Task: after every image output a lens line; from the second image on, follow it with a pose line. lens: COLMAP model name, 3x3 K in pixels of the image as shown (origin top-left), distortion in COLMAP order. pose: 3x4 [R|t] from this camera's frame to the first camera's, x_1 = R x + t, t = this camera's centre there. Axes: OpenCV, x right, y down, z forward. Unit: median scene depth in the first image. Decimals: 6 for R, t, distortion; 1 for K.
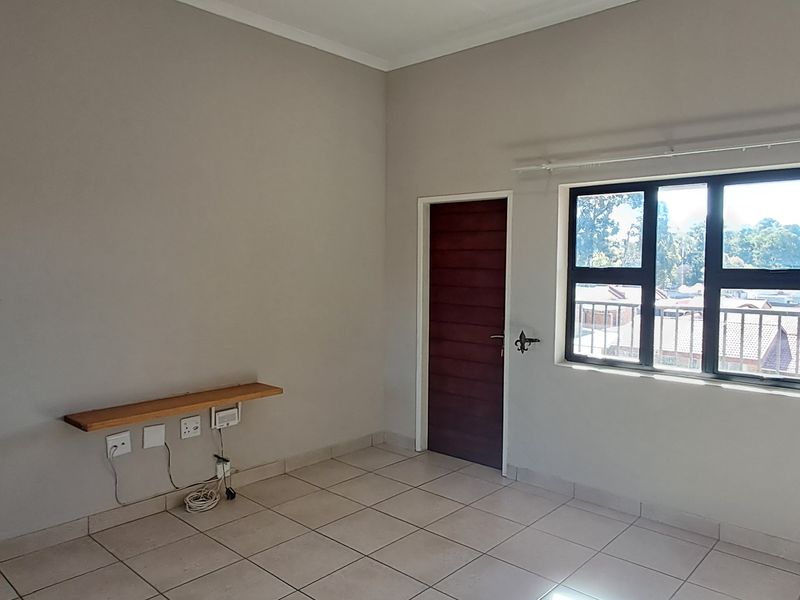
lens RADIAL K [[605.6, 0, 400.0], [0, 605.6, 300.0], [0, 0, 1]] dist [-0.005372, -0.002643]
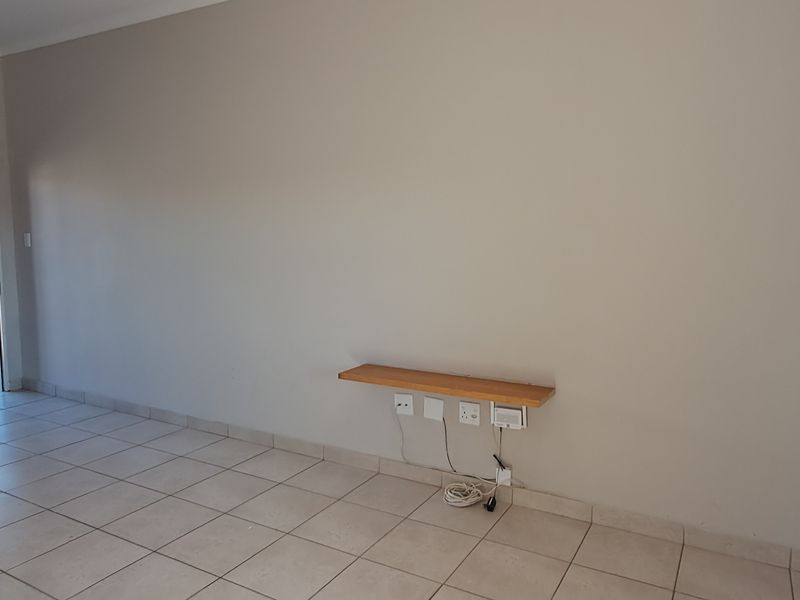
lens RADIAL K [[605.6, 0, 400.0], [0, 605.6, 300.0], [0, 0, 1]] dist [-0.005372, -0.002643]
pose [[0.224570, 0.120139, -0.967024, 0.494896], [-0.054737, 0.992359, 0.110575, -0.054652], [0.972919, 0.028100, 0.229430, 0.688085]]
